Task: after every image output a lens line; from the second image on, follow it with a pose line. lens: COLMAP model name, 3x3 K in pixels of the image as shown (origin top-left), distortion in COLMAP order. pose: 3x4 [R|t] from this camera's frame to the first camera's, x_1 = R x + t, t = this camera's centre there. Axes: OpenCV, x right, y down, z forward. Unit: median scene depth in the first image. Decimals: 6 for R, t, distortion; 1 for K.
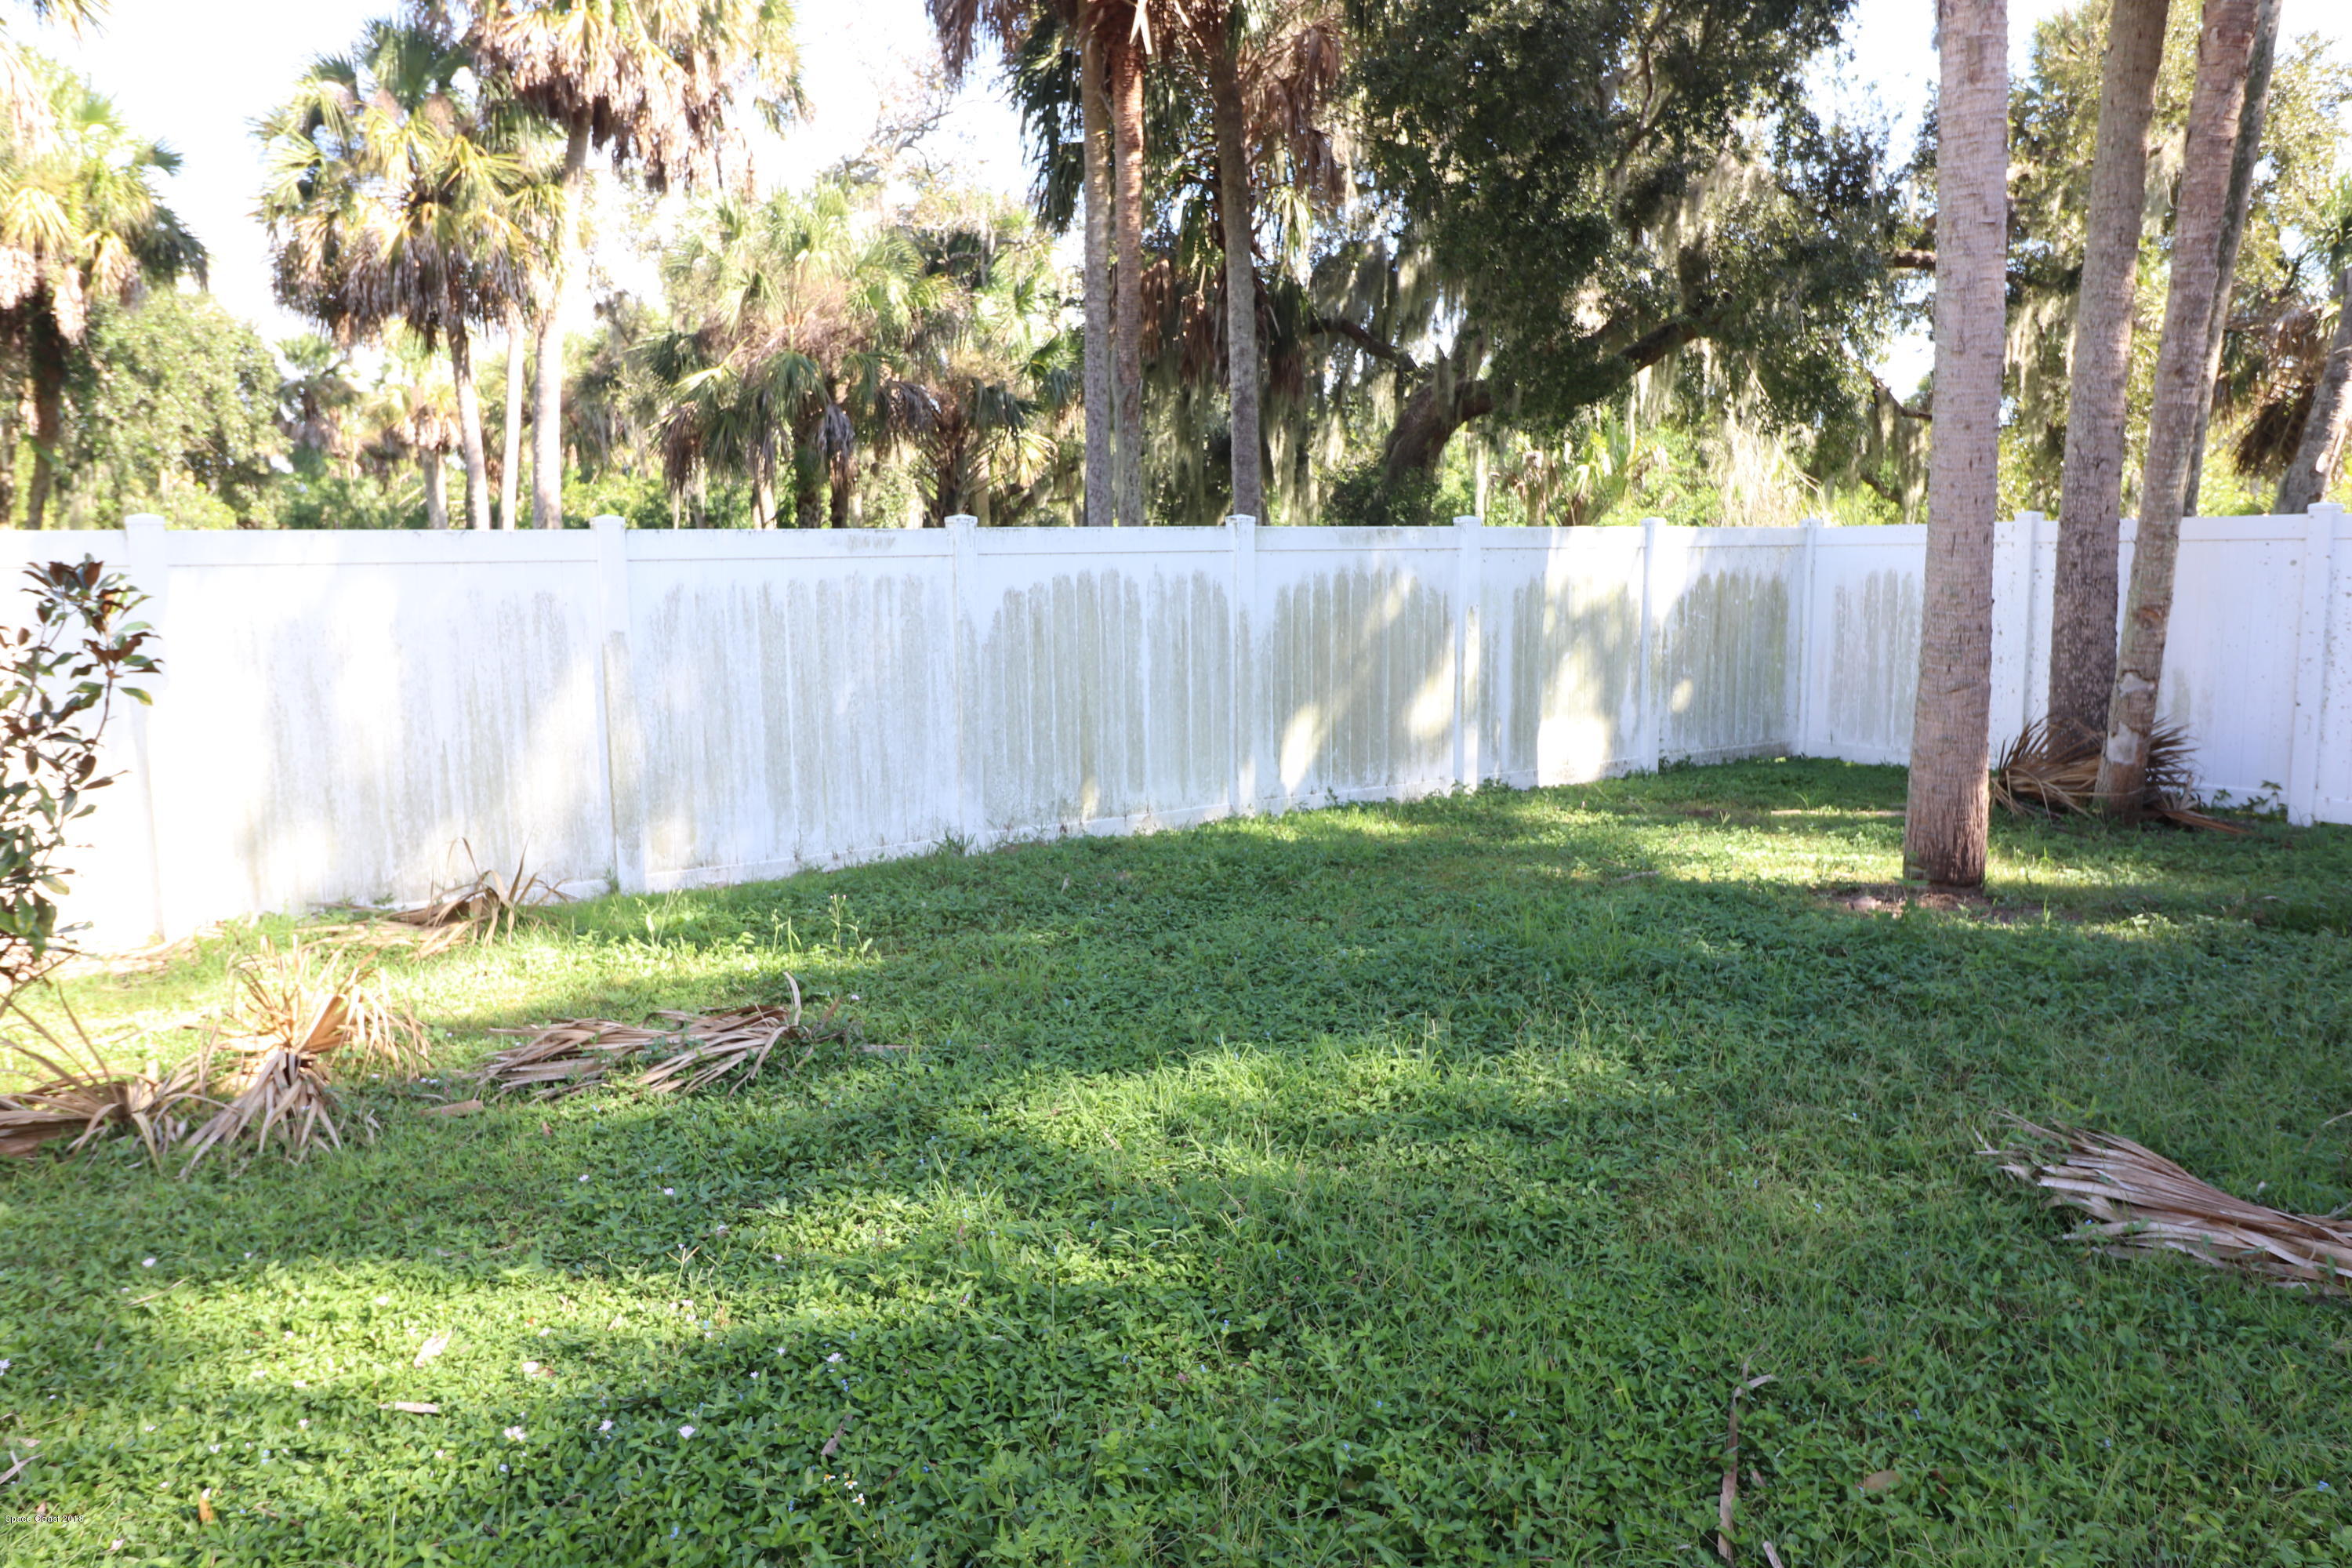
lens RADIAL K [[1681.4, 0, 1176.0], [0, 1681.4, 784.0], [0, 0, 1]] dist [-0.000566, 0.000027]
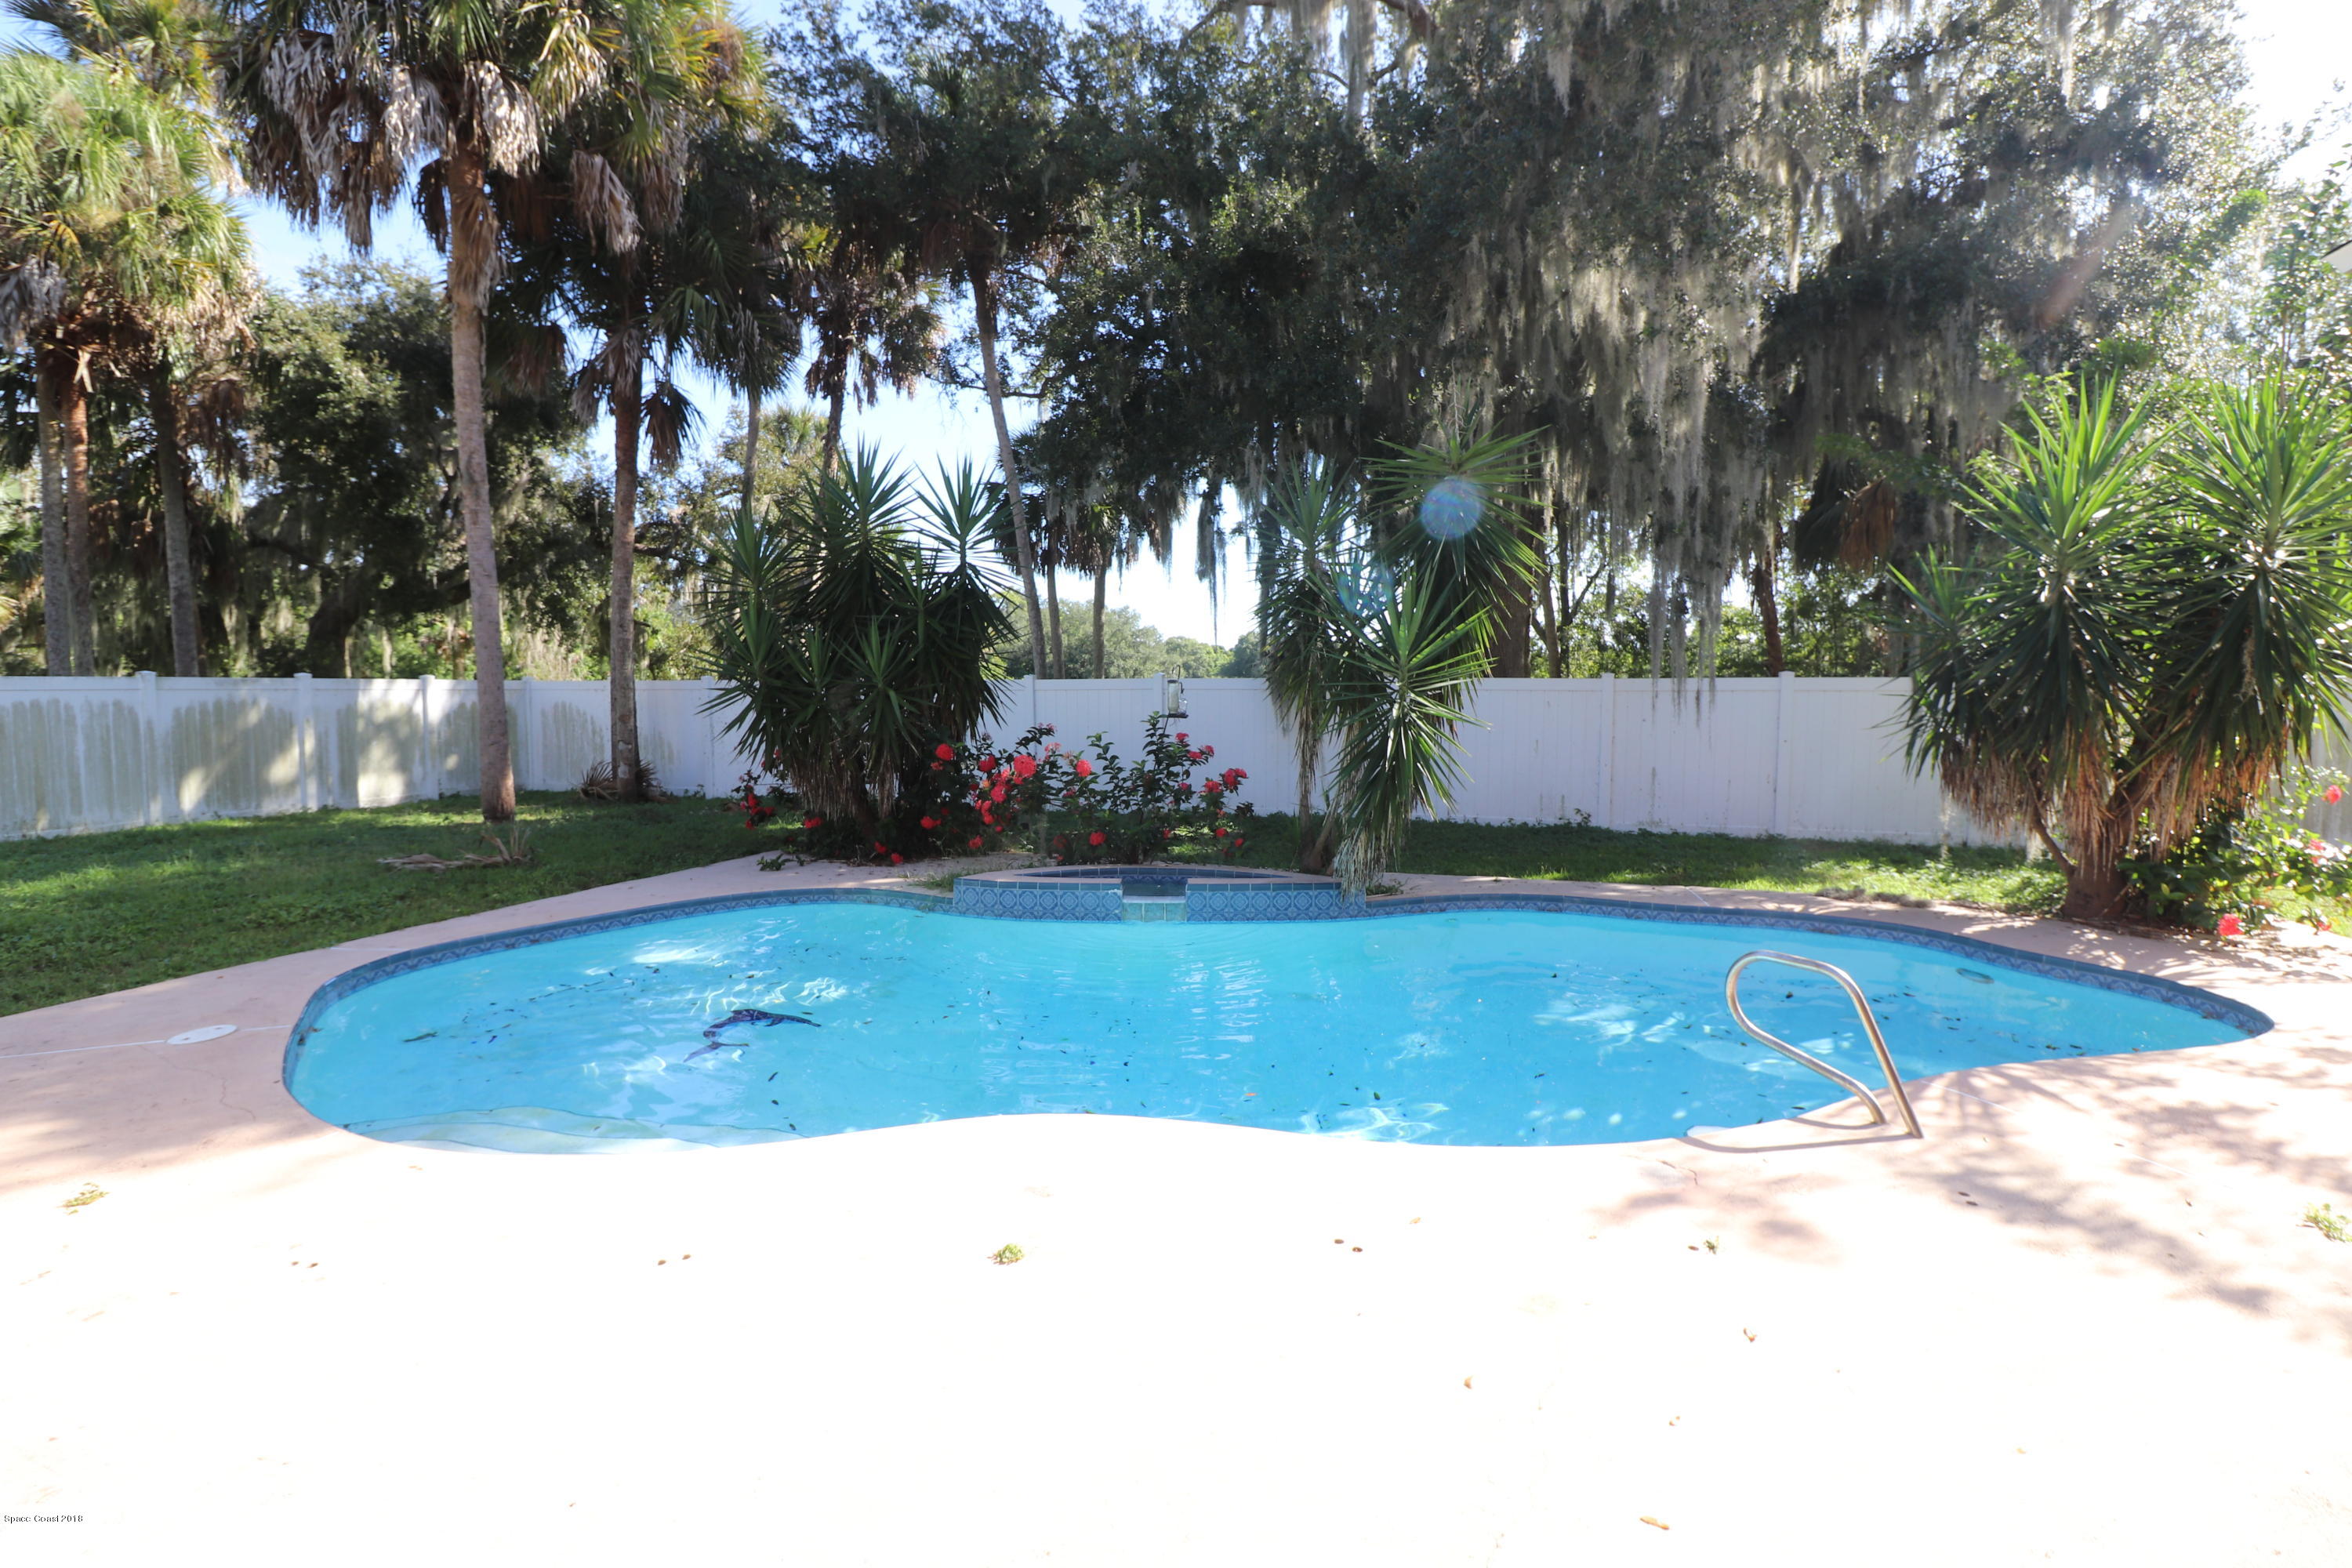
lens RADIAL K [[1055.7, 0, 1175.9], [0, 1055.7, 762.0], [0, 0, 1]] dist [-0.031851, -0.000349]
pose [[0.714475, -0.034108, 0.698829, 0.039686], [0.083479, 0.995832, -0.036744, 0.056556], [-0.694663, 0.084590, 0.714344, -0.429566]]
